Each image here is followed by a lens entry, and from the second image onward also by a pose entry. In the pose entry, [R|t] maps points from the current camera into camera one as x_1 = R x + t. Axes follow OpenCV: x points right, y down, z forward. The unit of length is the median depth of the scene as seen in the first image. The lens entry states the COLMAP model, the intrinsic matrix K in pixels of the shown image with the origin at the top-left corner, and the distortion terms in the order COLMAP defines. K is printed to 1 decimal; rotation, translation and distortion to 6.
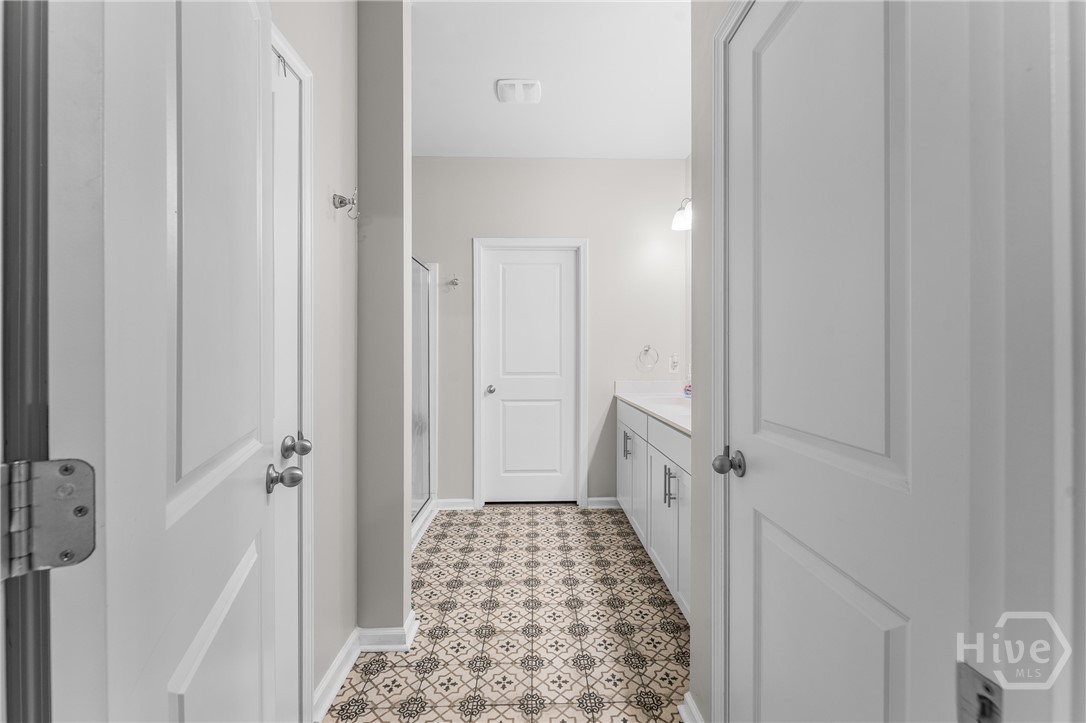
lens RADIAL K [[438.1, 0, 545.6], [0, 438.1, 357.5], [0, 0, 1]] dist [0.003882, -0.001118]
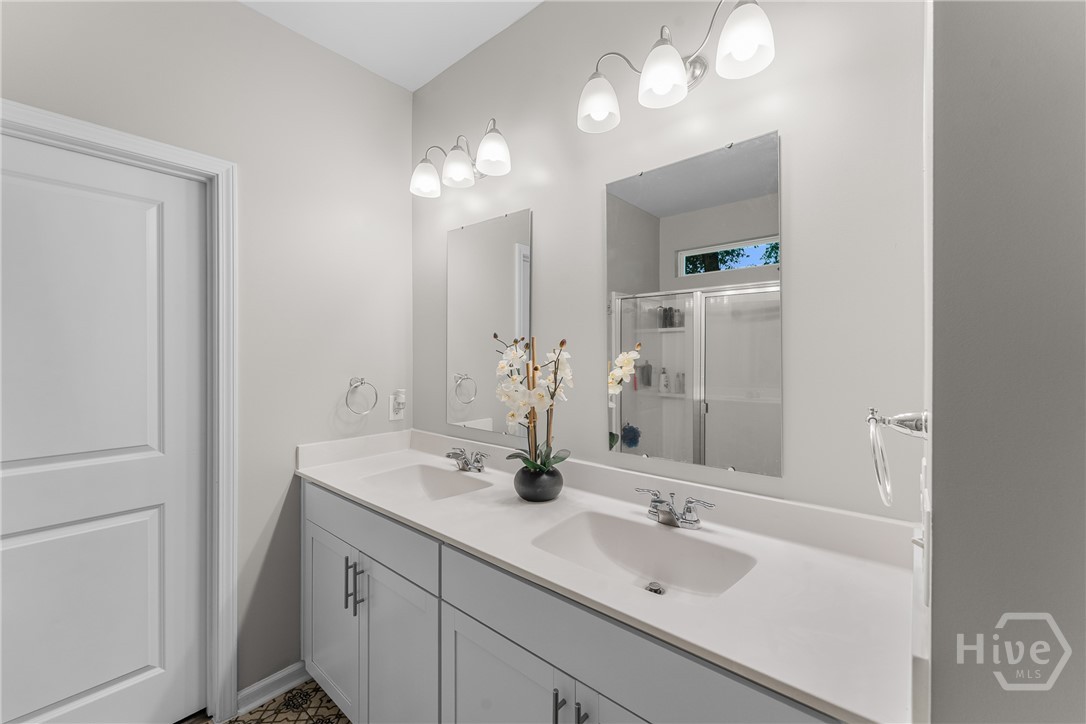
lens RADIAL K [[438.1, 0, 535.9], [0, 438.1, 356.1], [0, 0, 1]] dist [0.003882, -0.001118]
pose [[0.671788, -0.004646, 0.740729, -0.042061], [0.002209, 0.999988, 0.004269, -0.058697], [-0.740740, -0.001231, 0.671791, 0.423052]]
